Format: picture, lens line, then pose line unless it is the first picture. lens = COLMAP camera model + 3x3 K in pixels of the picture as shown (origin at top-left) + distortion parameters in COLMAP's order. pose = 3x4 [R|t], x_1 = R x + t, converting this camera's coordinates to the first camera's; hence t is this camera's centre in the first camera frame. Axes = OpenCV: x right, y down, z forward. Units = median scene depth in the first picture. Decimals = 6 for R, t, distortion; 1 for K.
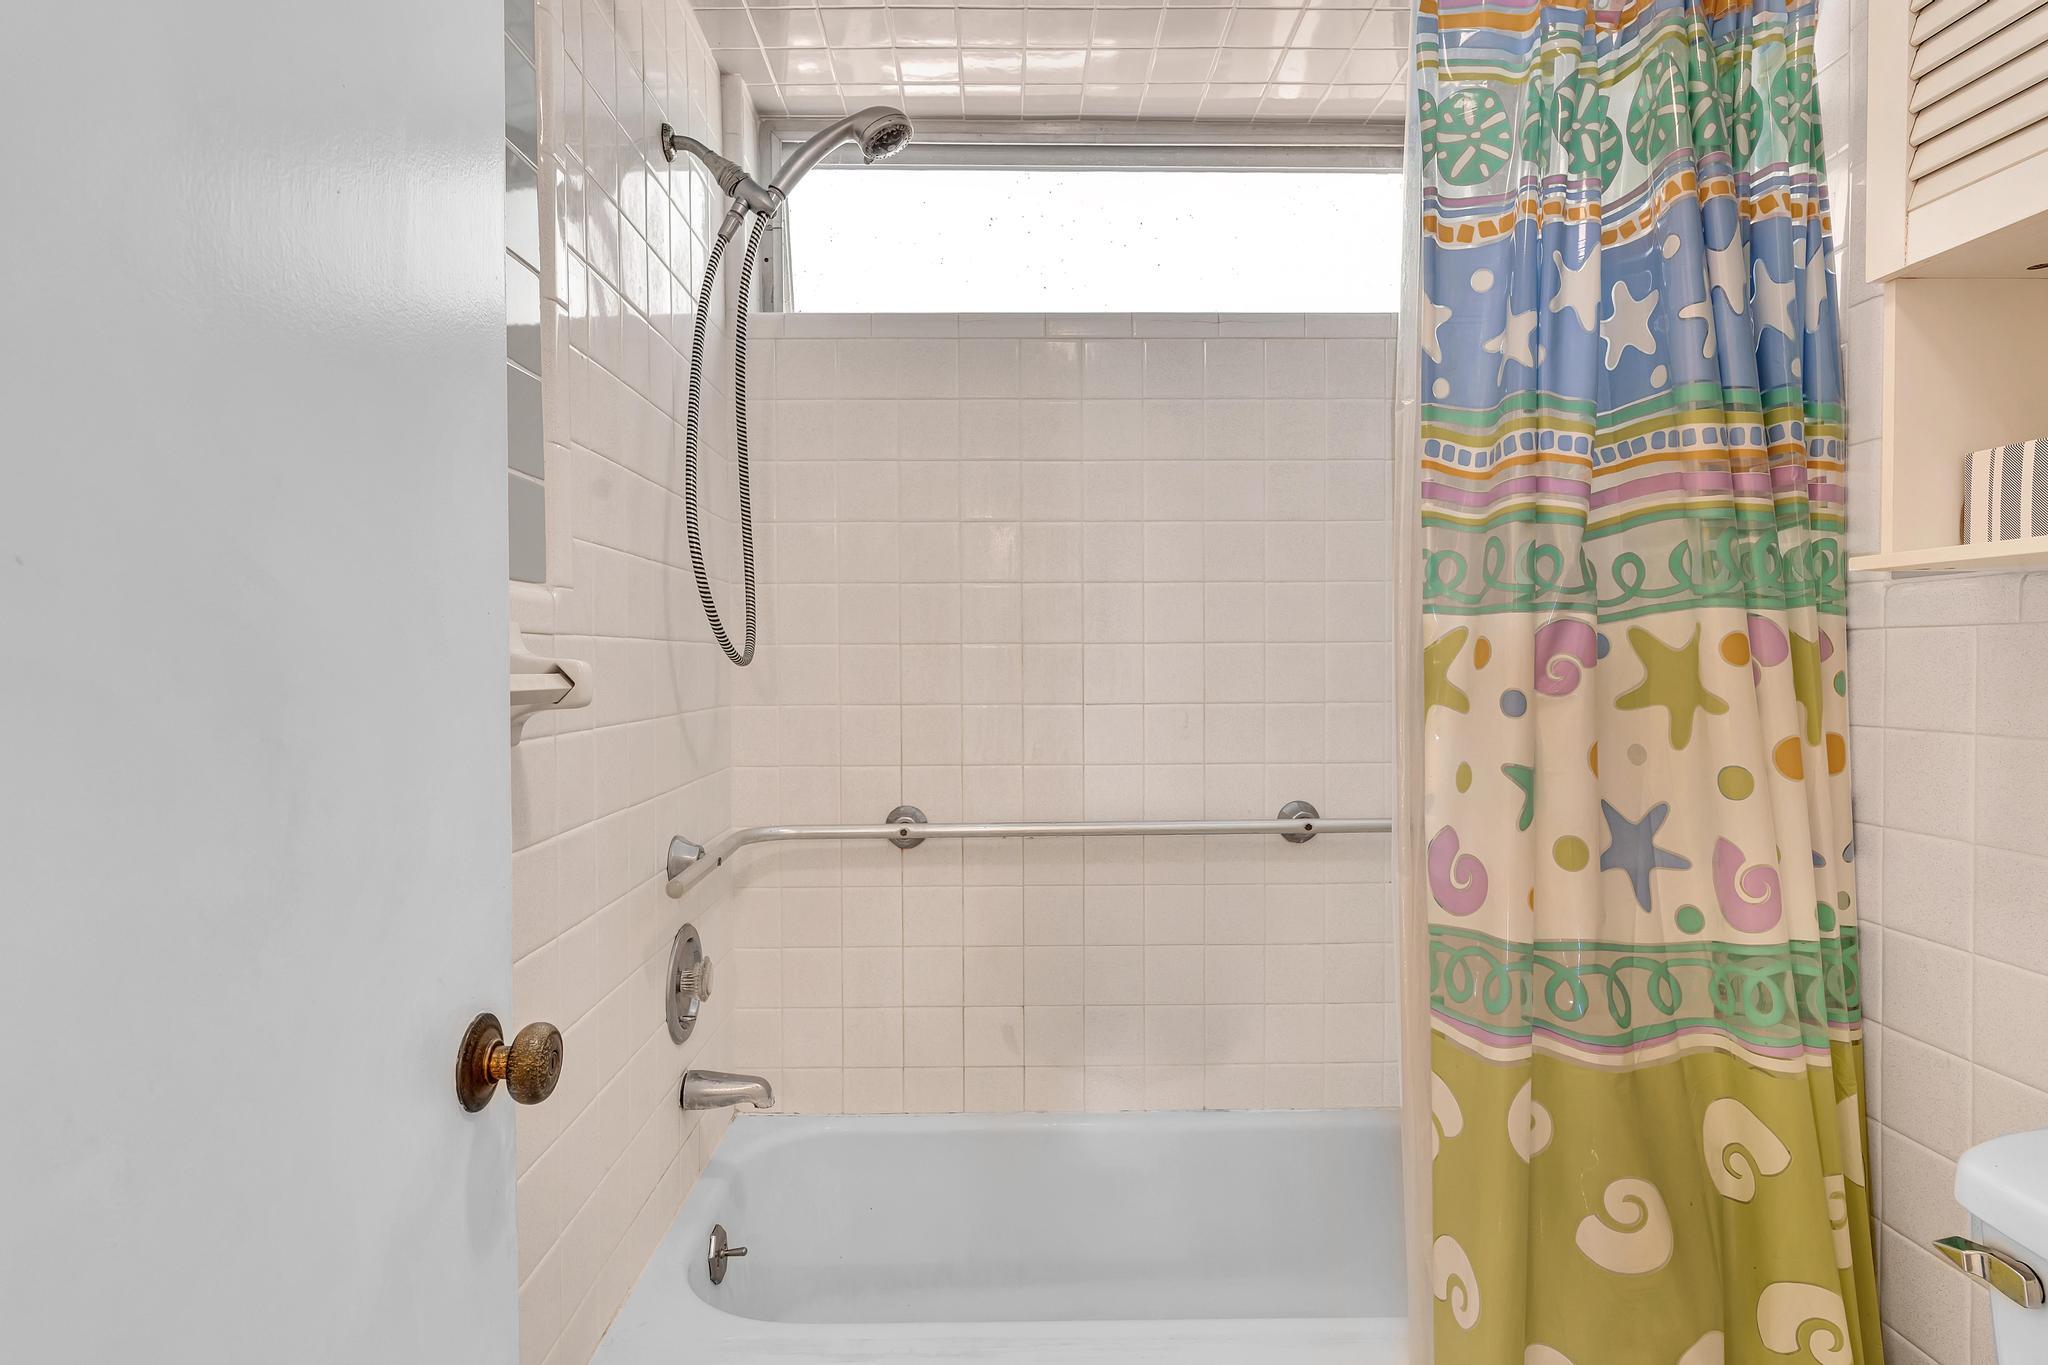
lens RADIAL K [[1065.5, 0, 1020.1], [0, 1065.5, 677.4], [0, 0, 1]] dist [0.000190, 0.000582]
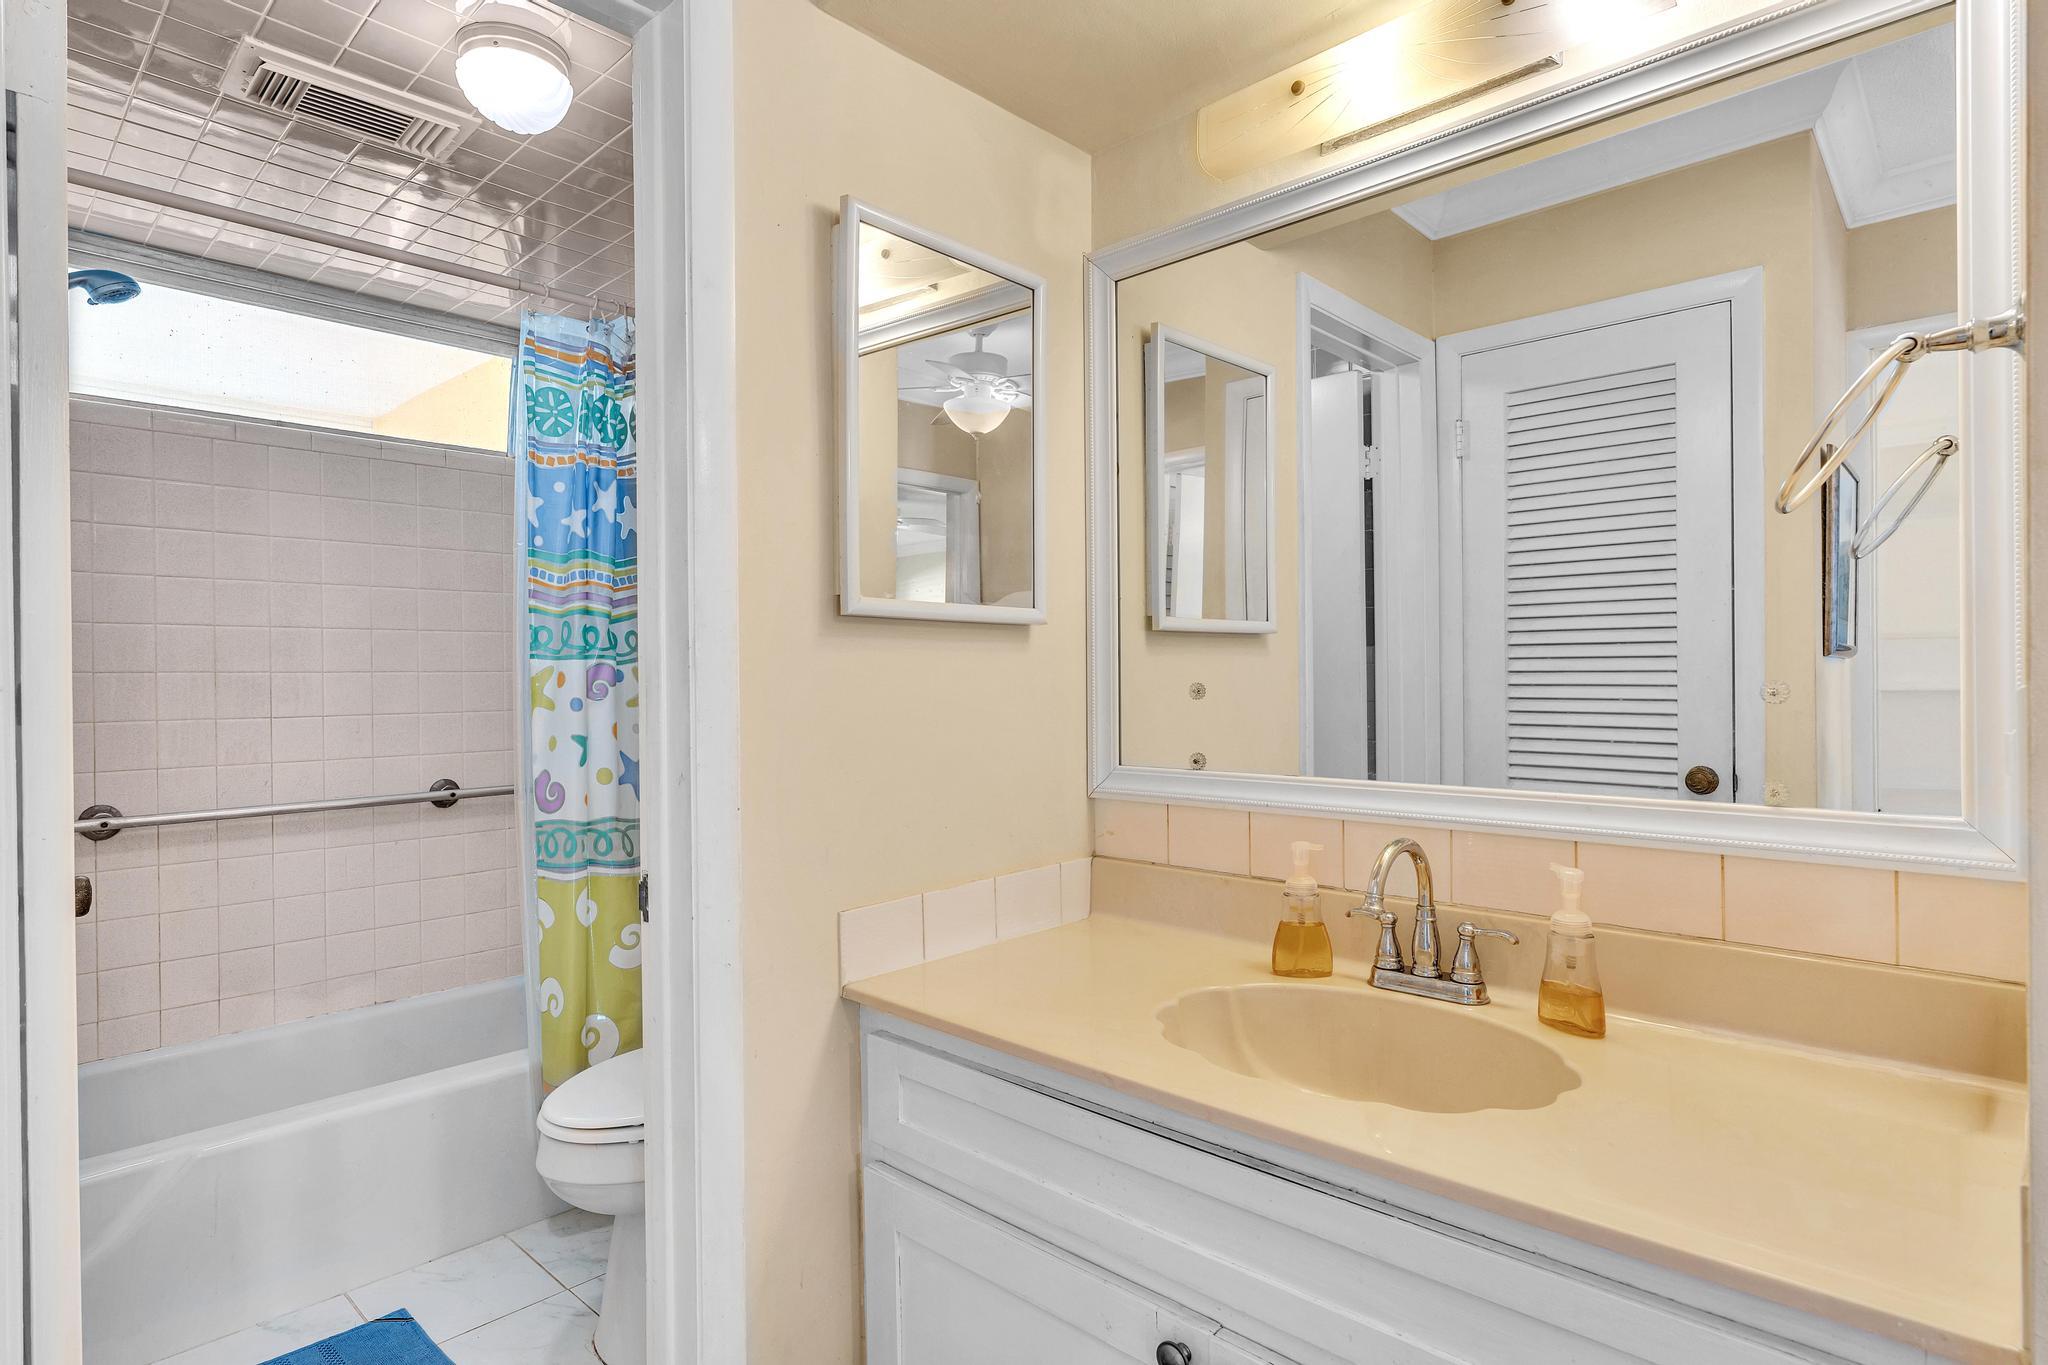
lens RADIAL K [[1049.5, 0, 999.7], [0, 1049.5, 683.8], [0, 0, 1]] dist [-0.012082, -0.000034]
pose [[0.704392, -0.004943, 0.709794, -0.358944], [0.016515, 0.999819, -0.009426, 0.015790], [-0.709619, 0.018362, 0.704346, -0.912538]]
